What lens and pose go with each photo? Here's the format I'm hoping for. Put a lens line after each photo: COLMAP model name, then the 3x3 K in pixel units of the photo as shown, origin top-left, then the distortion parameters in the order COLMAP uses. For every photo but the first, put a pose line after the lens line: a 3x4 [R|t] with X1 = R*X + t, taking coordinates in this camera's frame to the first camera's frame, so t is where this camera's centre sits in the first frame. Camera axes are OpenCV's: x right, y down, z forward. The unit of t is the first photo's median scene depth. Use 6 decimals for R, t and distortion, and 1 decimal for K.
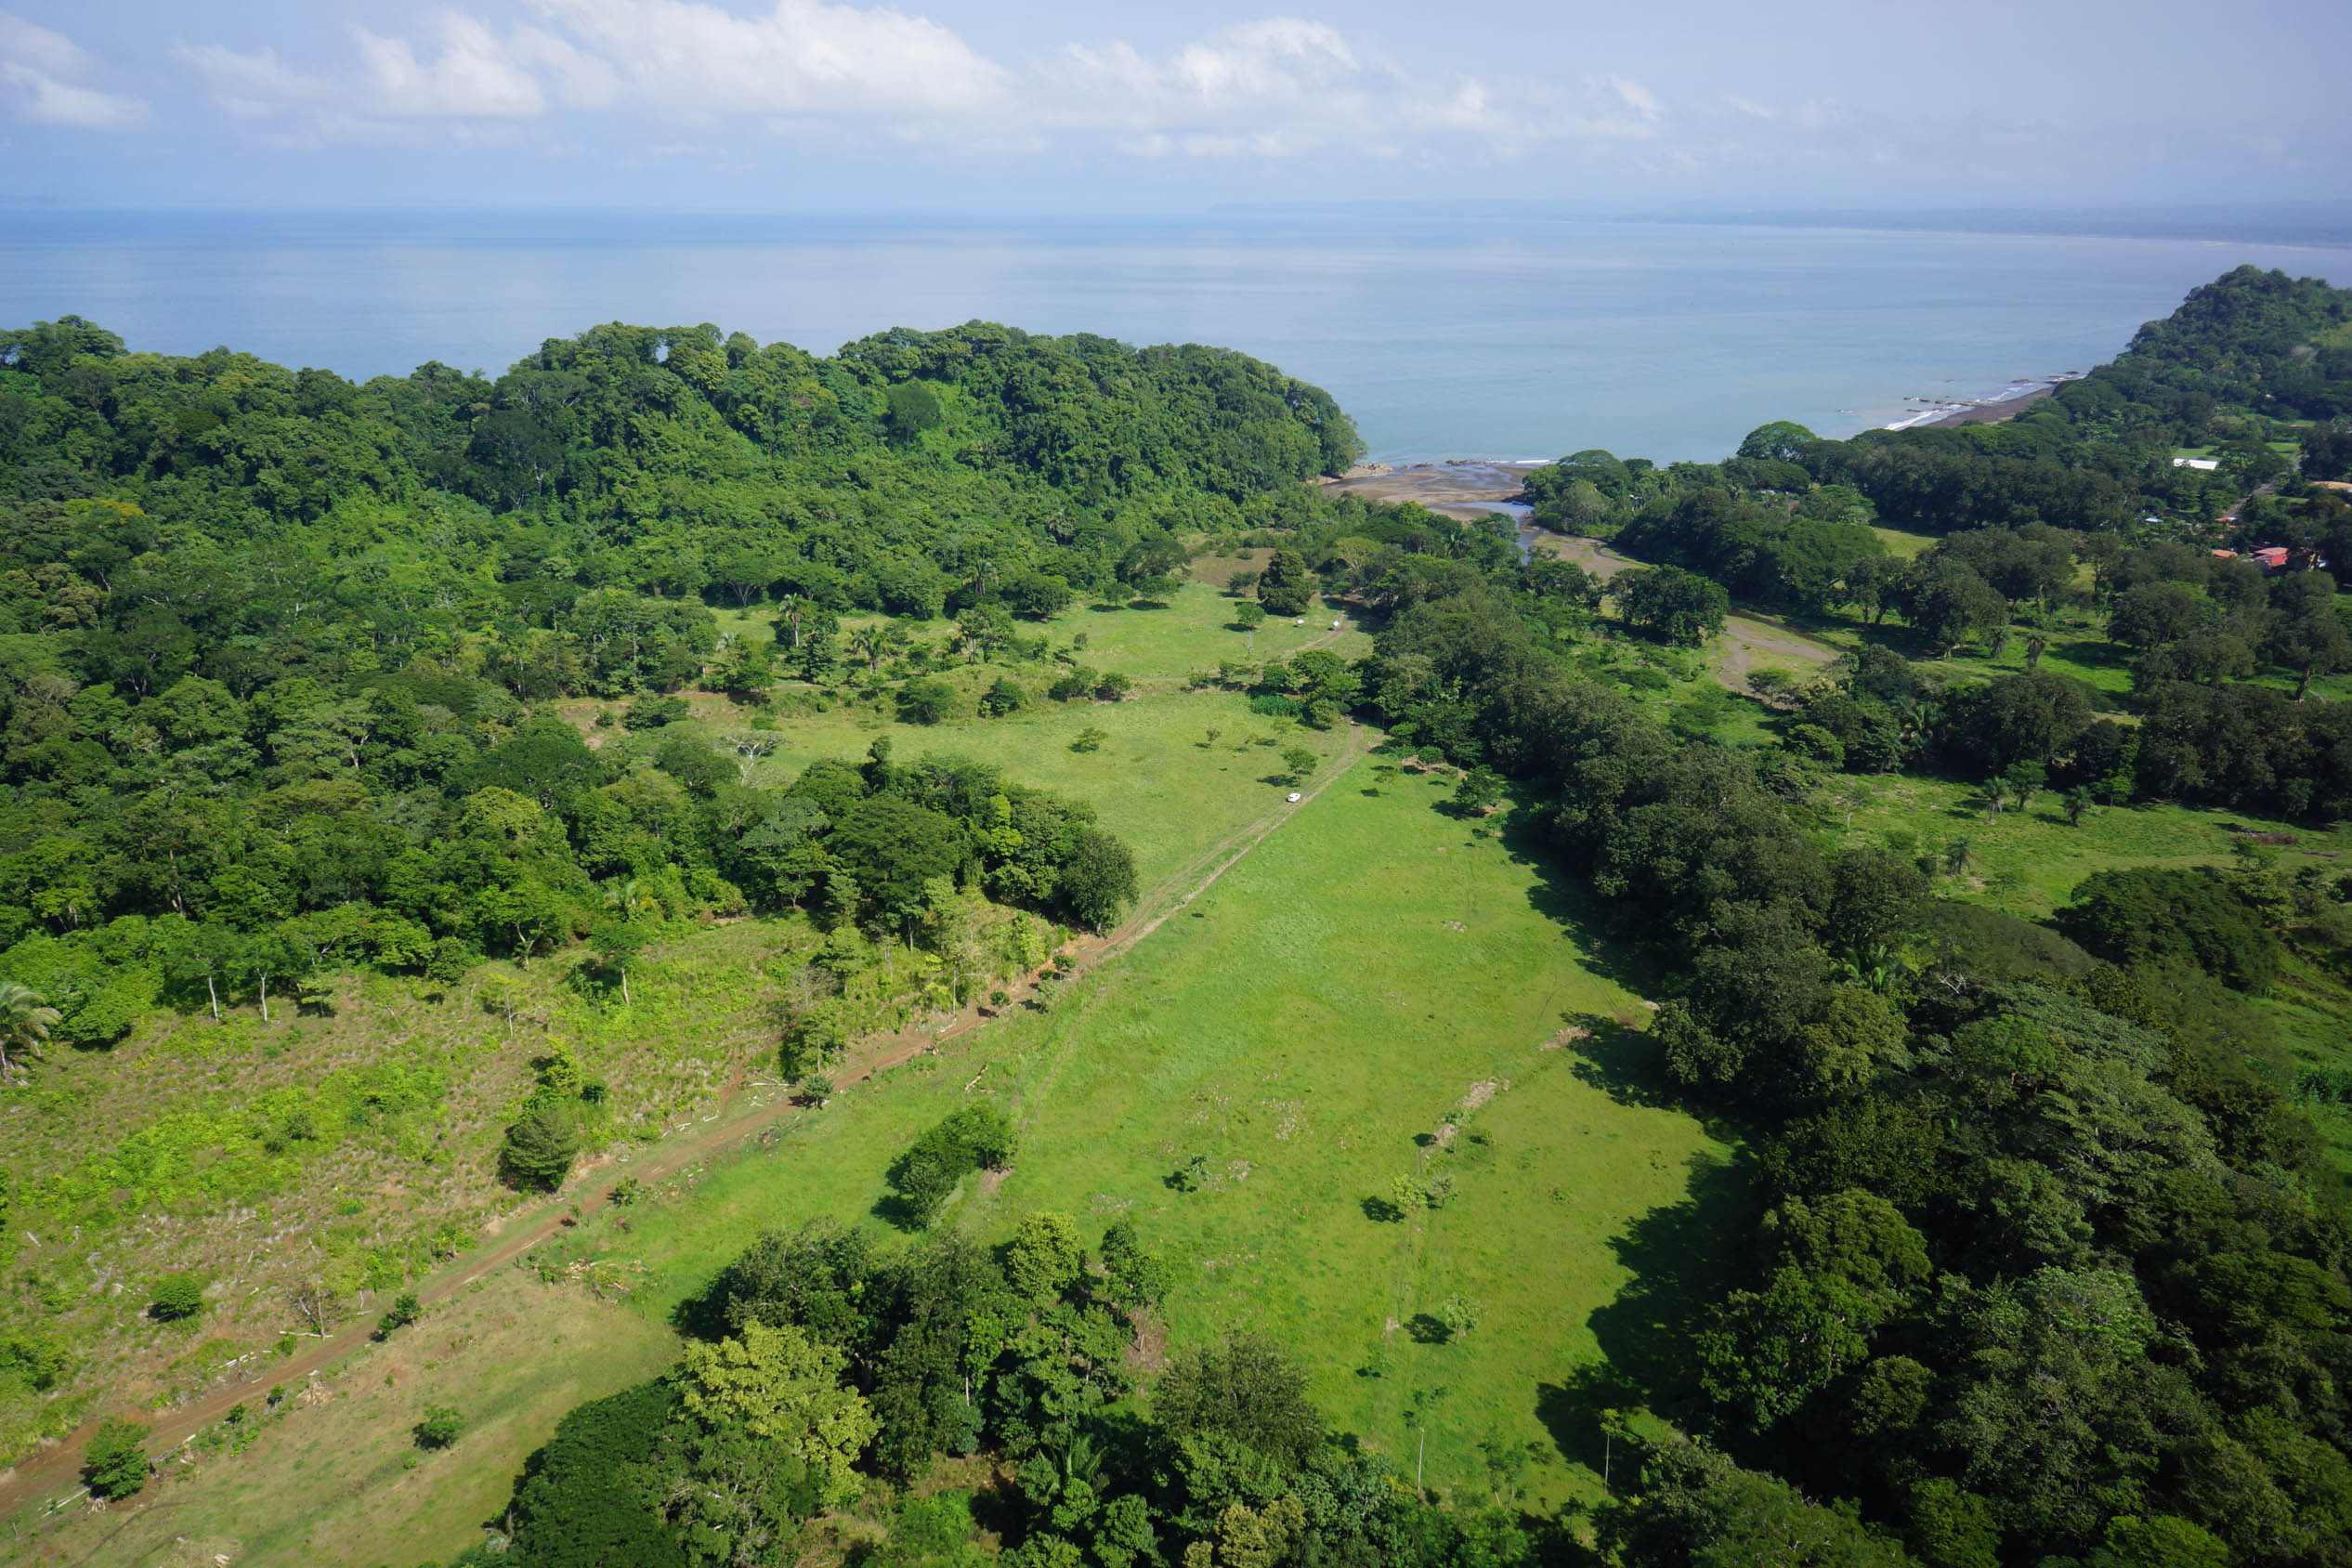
lens RADIAL K [[1627.9, 0, 1176.0], [0, 1627.9, 784.0], [0, 0, 1]] dist [0.006728, -0.001351]
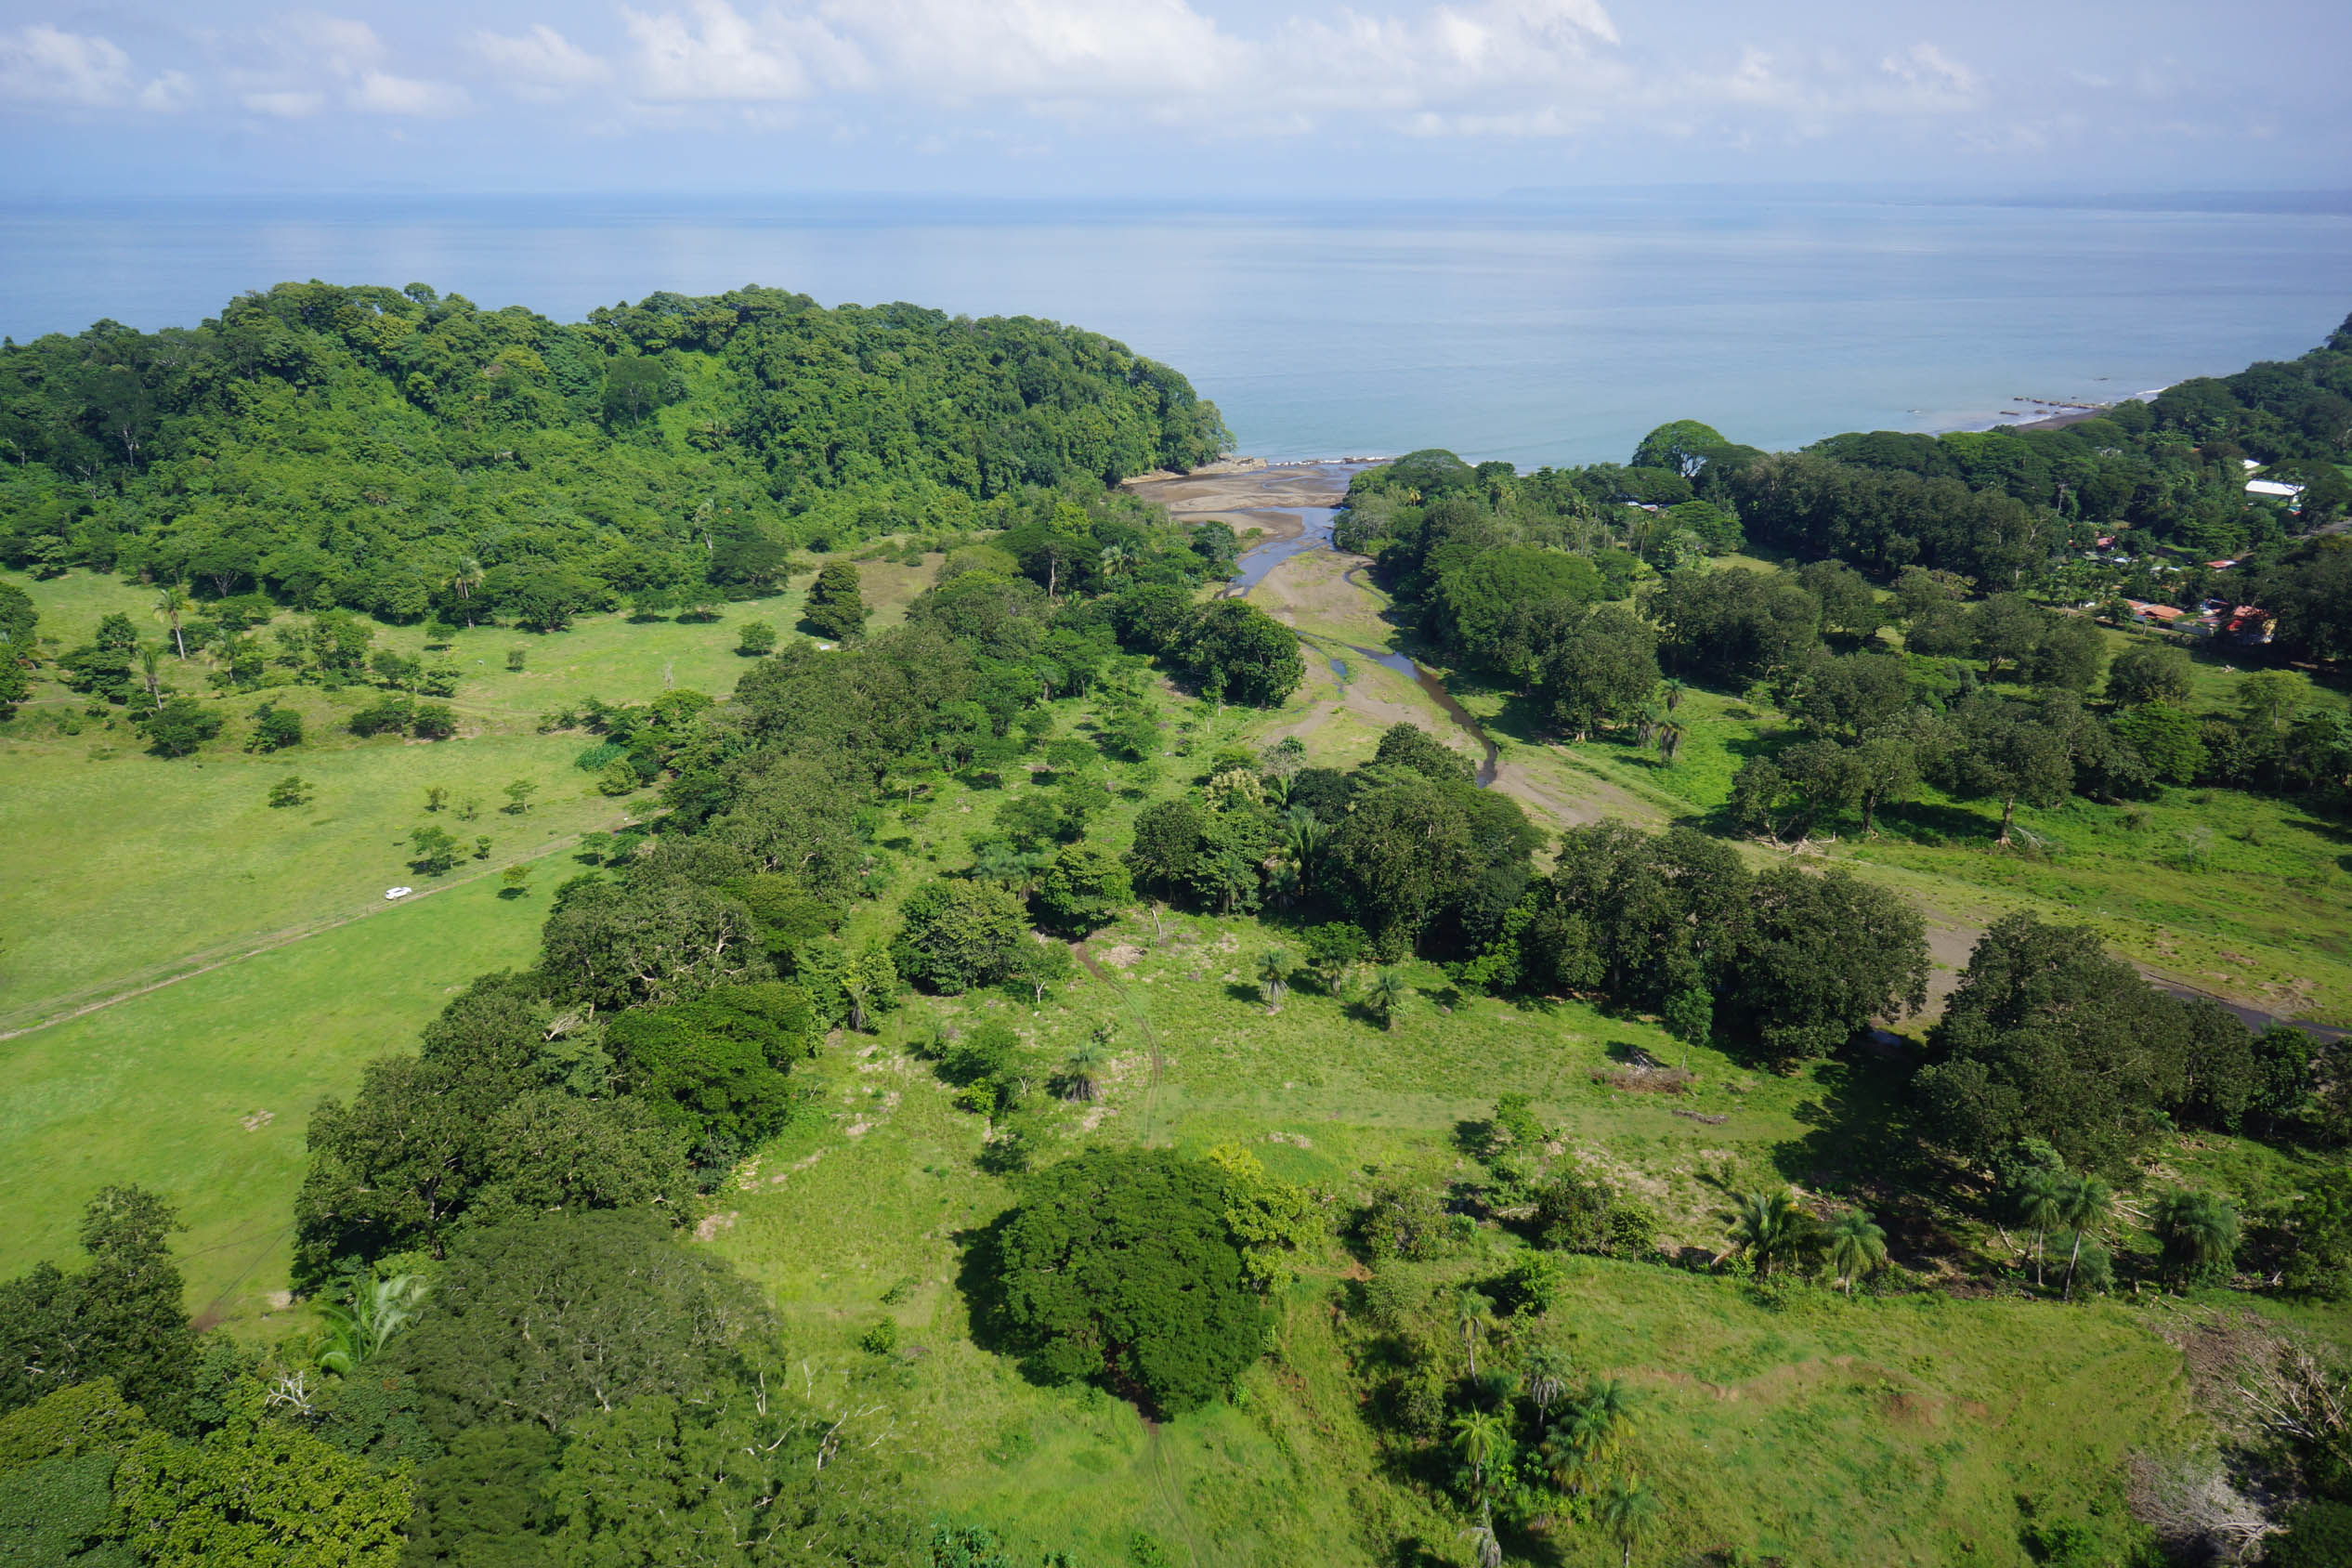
lens RADIAL K [[1639.7, 0, 1176.0], [0, 1639.7, 784.0], [0, 0, 1]] dist [-0.000378, 0.002469]
pose [[0.982186, 0.063975, -0.176688, 0.323453], [-0.062897, 0.997951, 0.011701, -0.042431], [0.177074, -0.000380, 0.984197, 0.179428]]
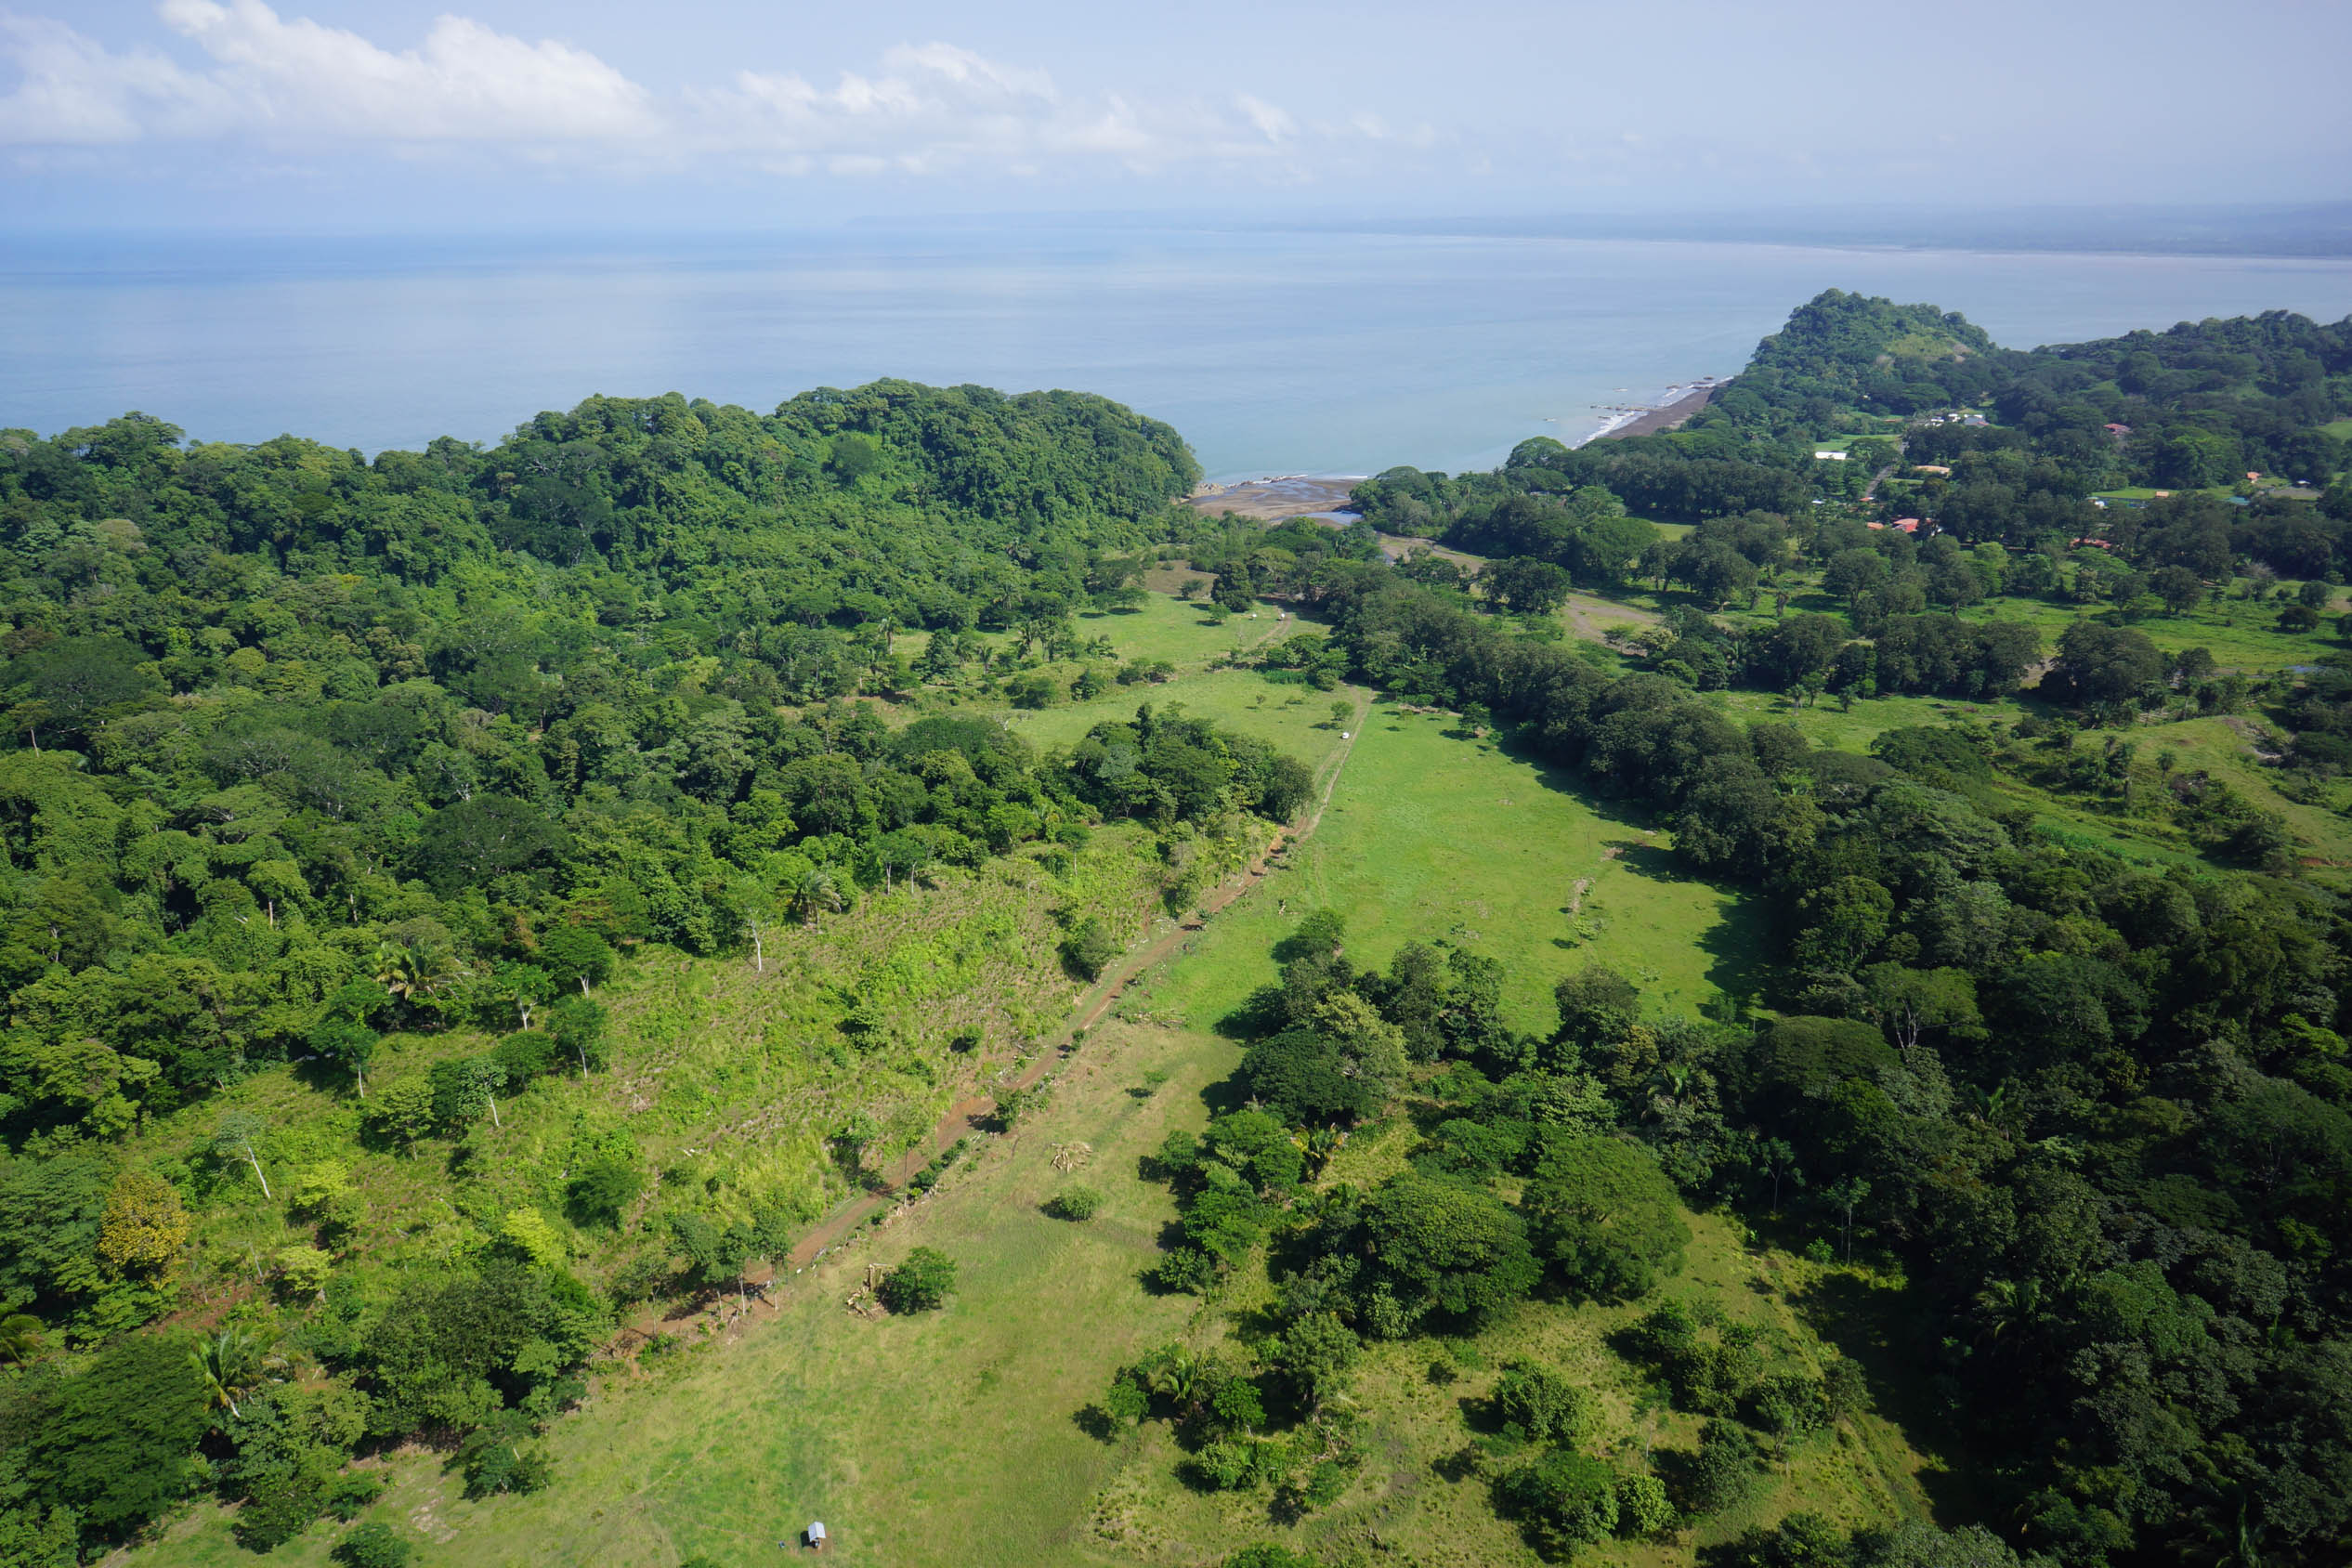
lens RADIAL K [[1639.7, 0, 1176.0], [0, 1639.7, 784.0], [0, 0, 1]] dist [-0.000378, 0.002469]
pose [[0.975866, -0.083220, 0.201893, -0.208060], [0.084333, 0.996433, 0.003099, 0.019202], [-0.201430, 0.014002, 0.979403, -0.206480]]
